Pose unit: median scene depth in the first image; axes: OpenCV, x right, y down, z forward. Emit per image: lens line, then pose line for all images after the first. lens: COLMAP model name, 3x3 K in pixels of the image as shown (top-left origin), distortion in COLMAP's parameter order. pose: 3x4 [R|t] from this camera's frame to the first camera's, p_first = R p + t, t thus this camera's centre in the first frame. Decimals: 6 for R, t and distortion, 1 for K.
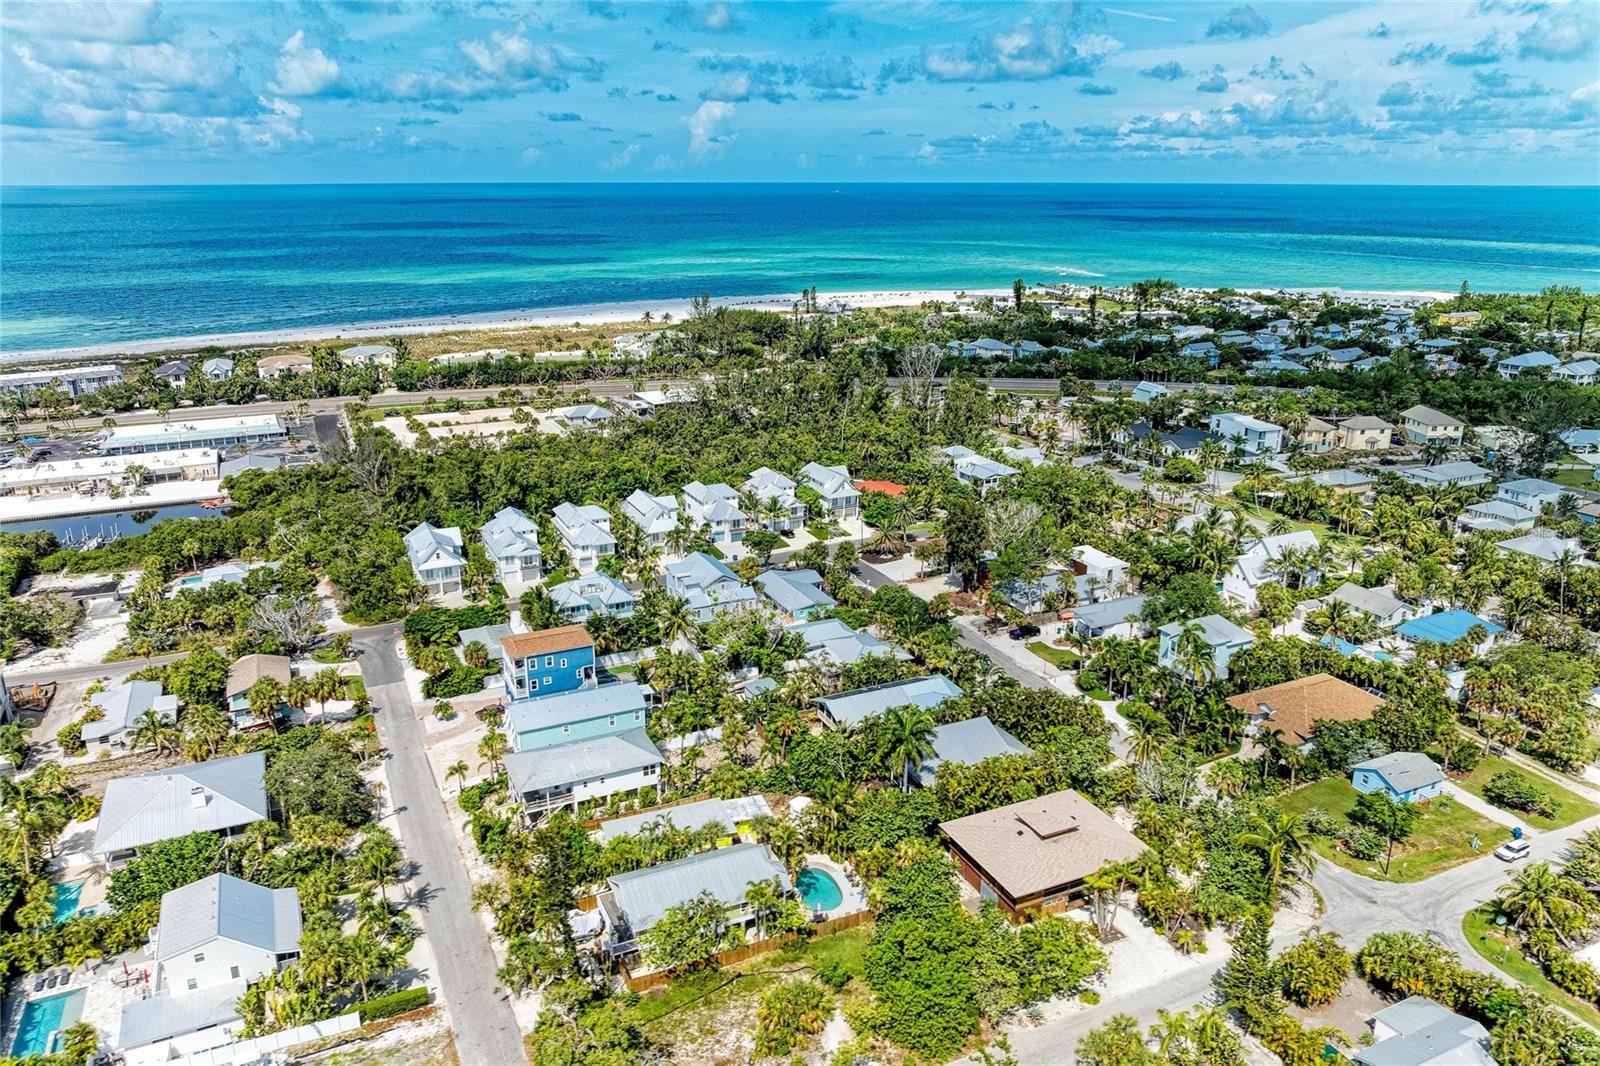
lens RADIAL K [[1122.9, 0, 789.0], [0, 1122.9, 540.4], [0, 0, 1]] dist [-0.030834, 0.019832]
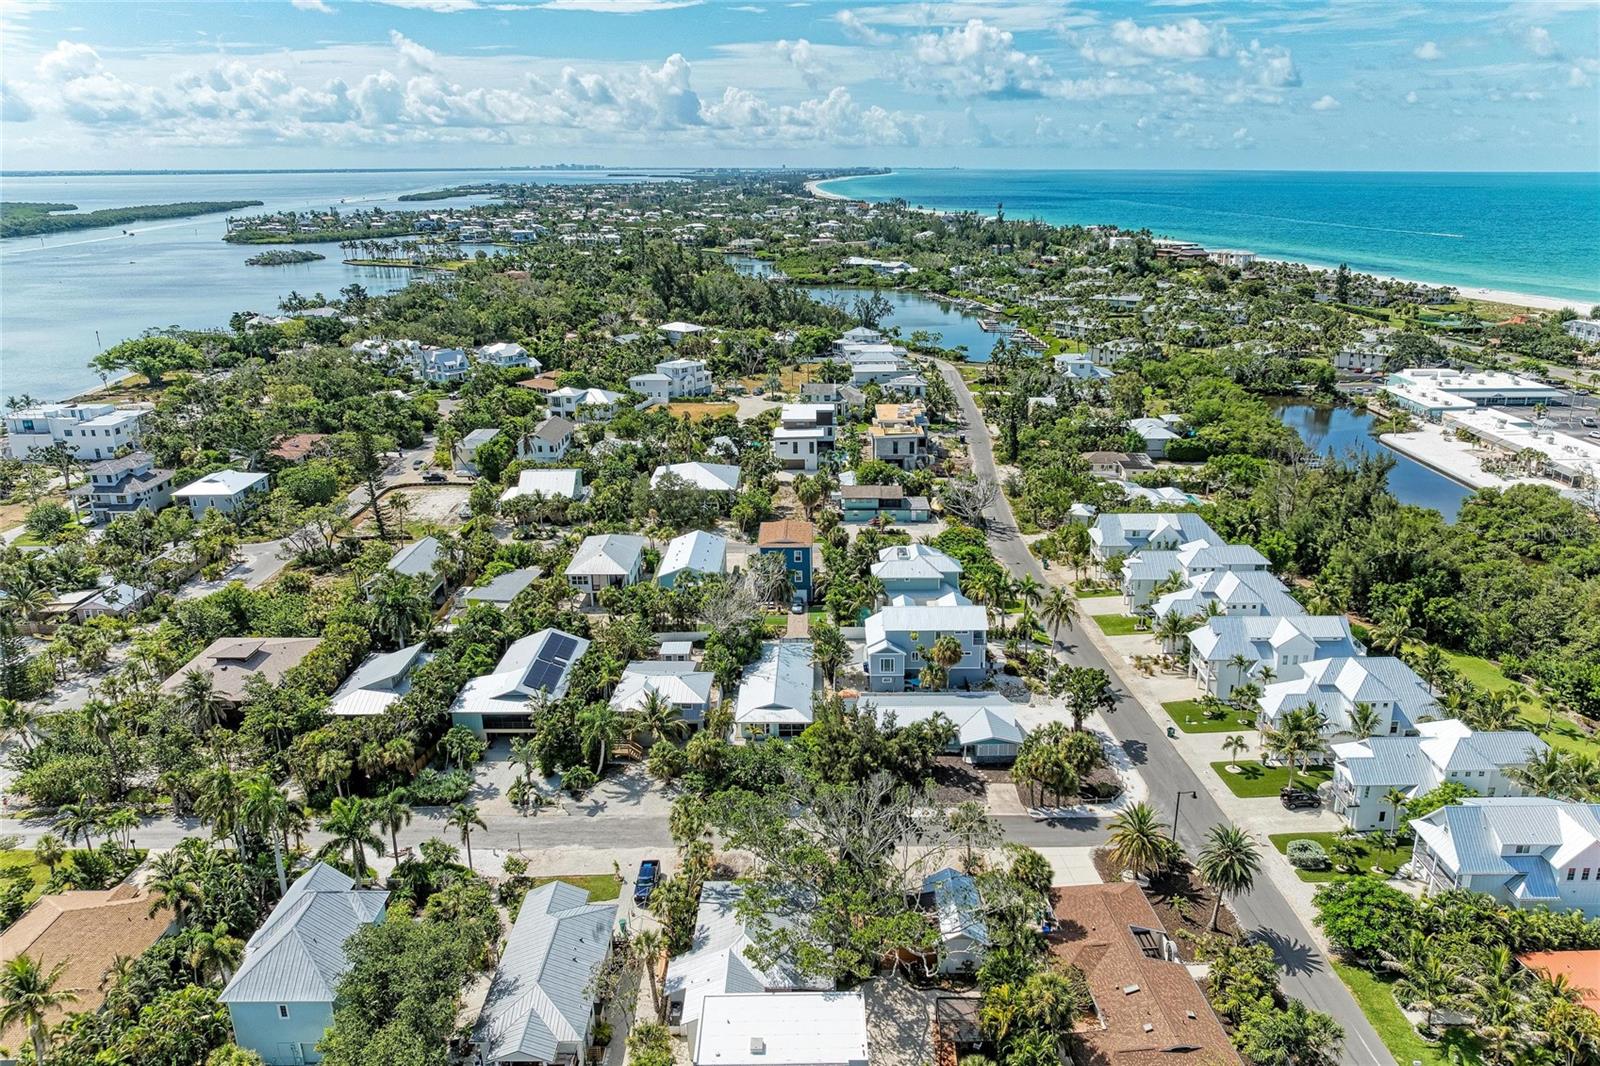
lens RADIAL K [[1122.9, 0, 831.9], [0, 1122.9, 519.7], [0, 0, 1]] dist [-0.030834, 0.019832]
pose [[-0.420123, 0.273443, -0.865289, 0.271077], [-0.278294, 0.868754, 0.409657, -0.147027], [0.863741, 0.412911, -0.288886, 0.525754]]
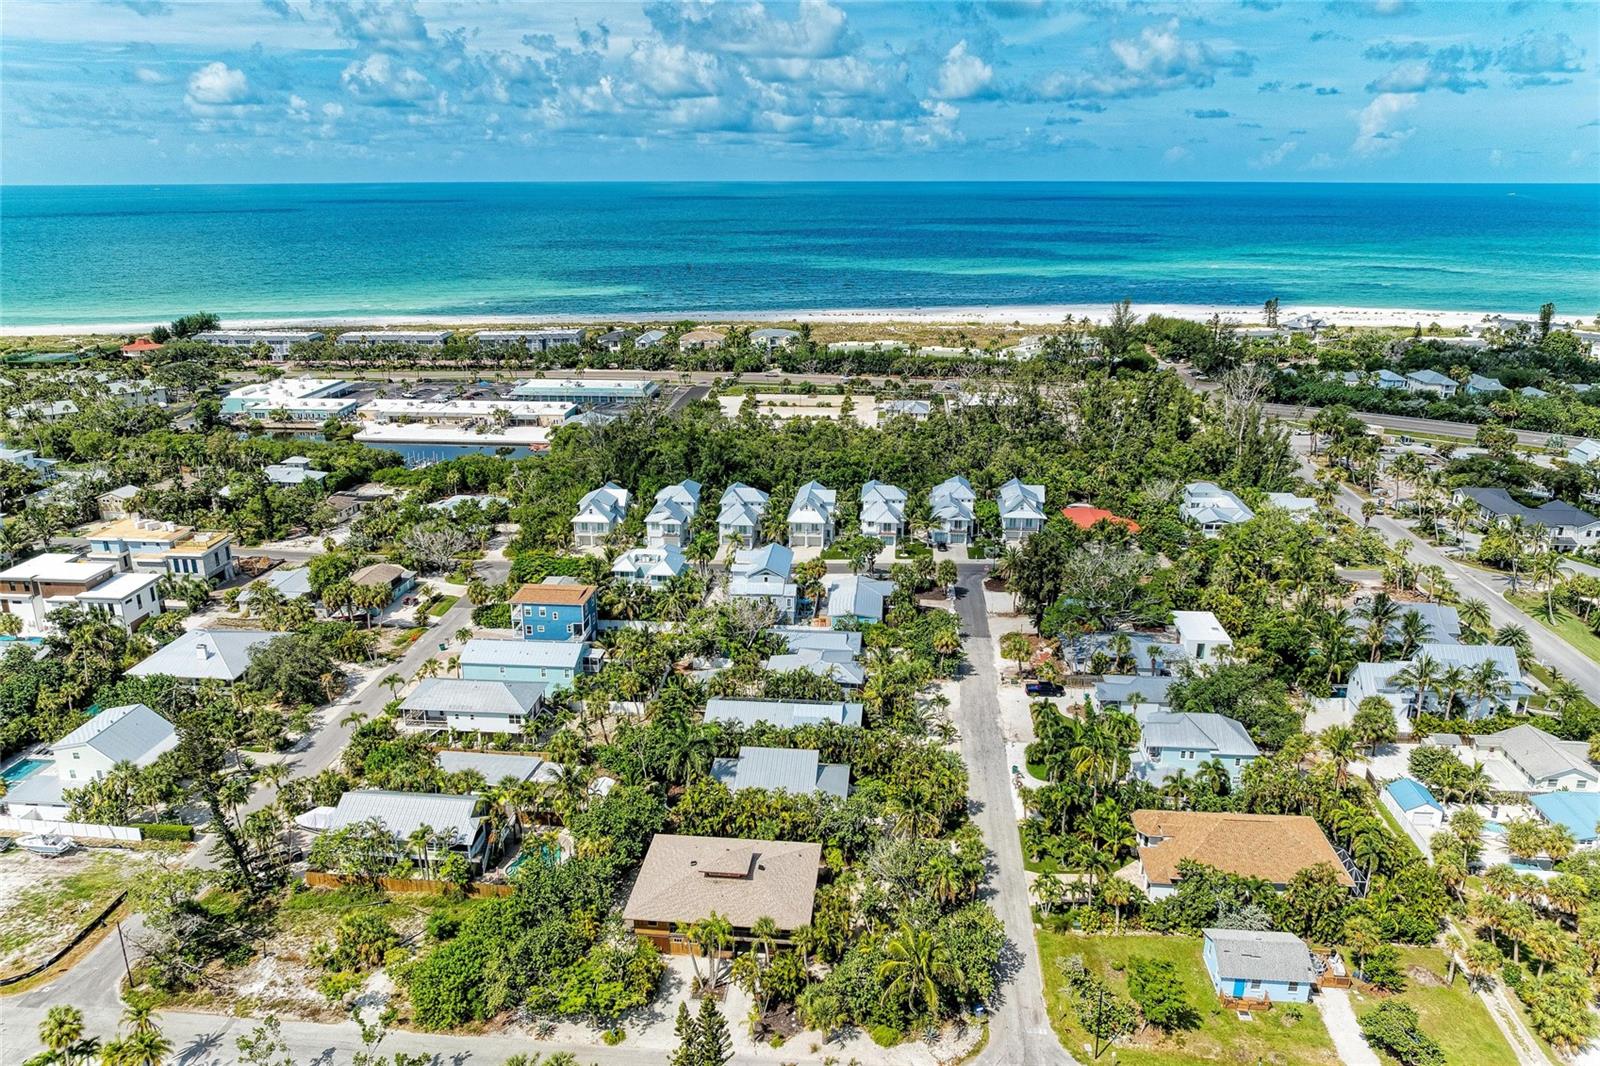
lens RADIAL K [[1122.9, 0, 790.3], [0, 1122.9, 525.6], [0, 0, 1]] dist [-0.030834, 0.019832]
pose [[0.859930, 0.150664, -0.487669, 0.202067], [-0.155888, 0.987315, 0.030142, -0.018495], [0.486024, 0.050102, 0.872508, 0.056042]]
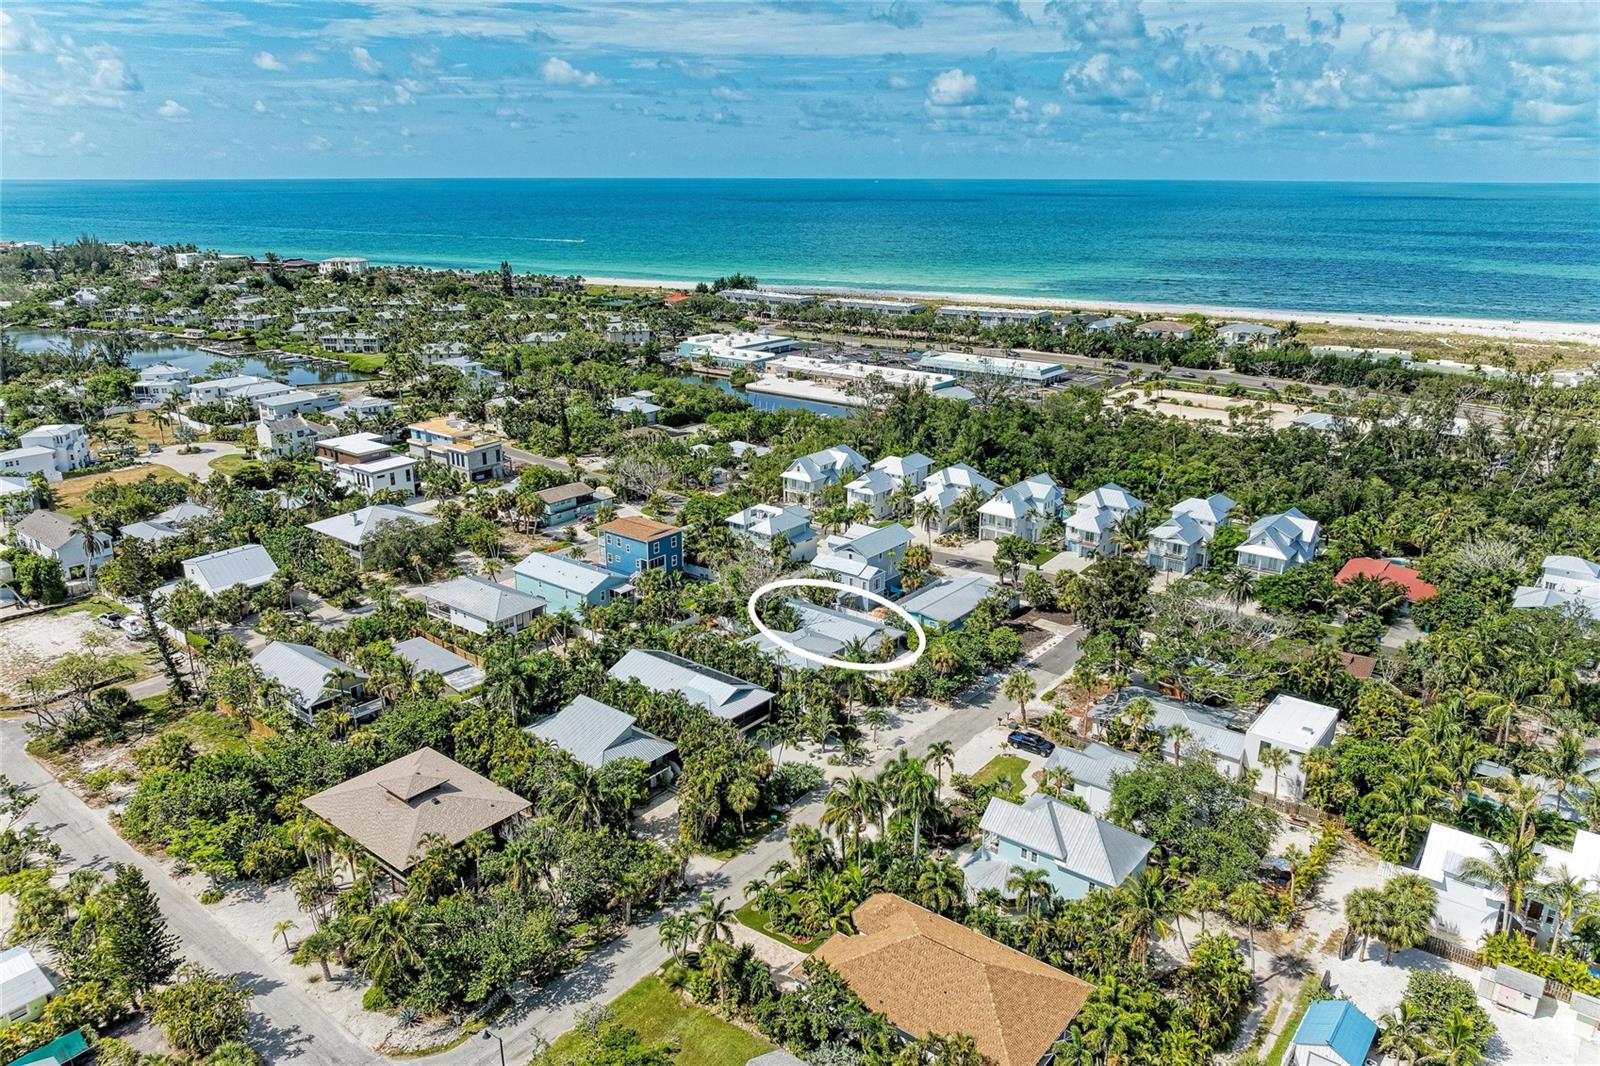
lens RADIAL K [[1122.9, 0, 797.9], [0, 1122.9, 513.1], [0, 0, 1]] dist [-0.030834, 0.019832]
pose [[0.437303, 0.260847, -0.860654, 0.320008], [-0.278768, 0.949190, 0.146037, -0.052251], [0.855017, 0.176060, 0.487800, 0.229052]]
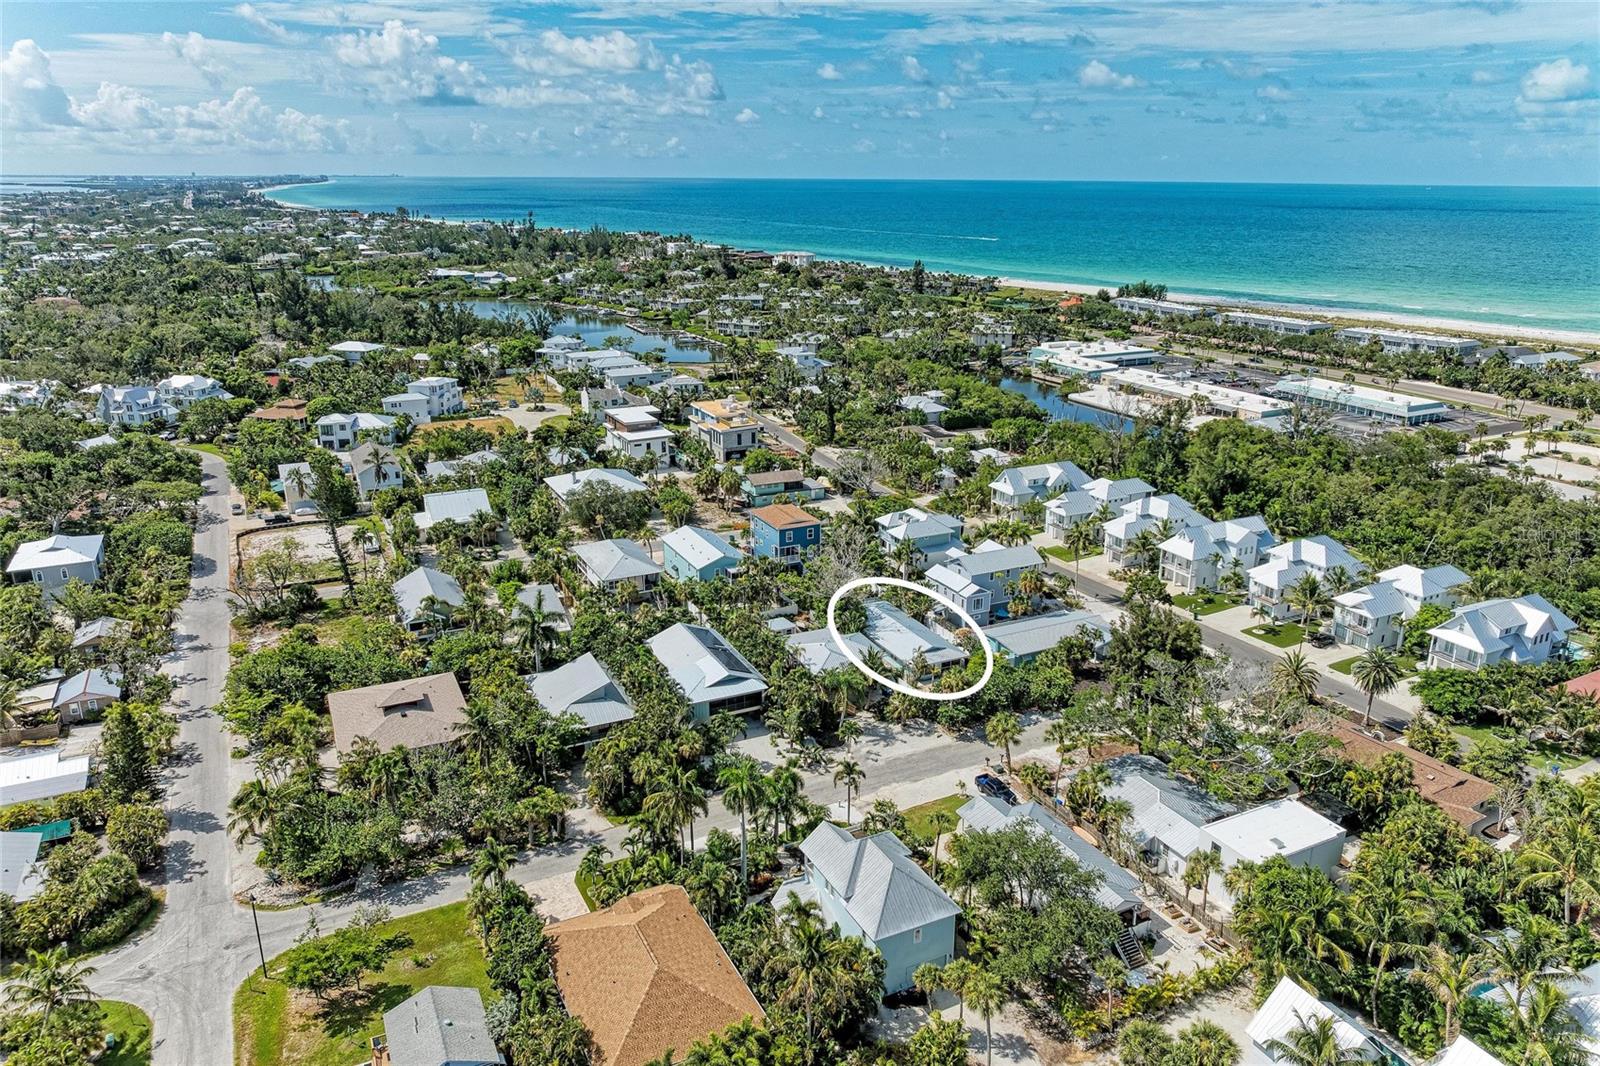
lens RADIAL K [[1122.9, 0, 813.6], [0, 1122.9, 506.1], [0, 0, 1]] dist [-0.030834, 0.019832]
pose [[0.019884, 0.283122, -0.958878, 0.352415], [-0.313120, 0.912583, 0.262959, -0.092607], [0.949505, 0.295015, 0.106797, 0.352794]]
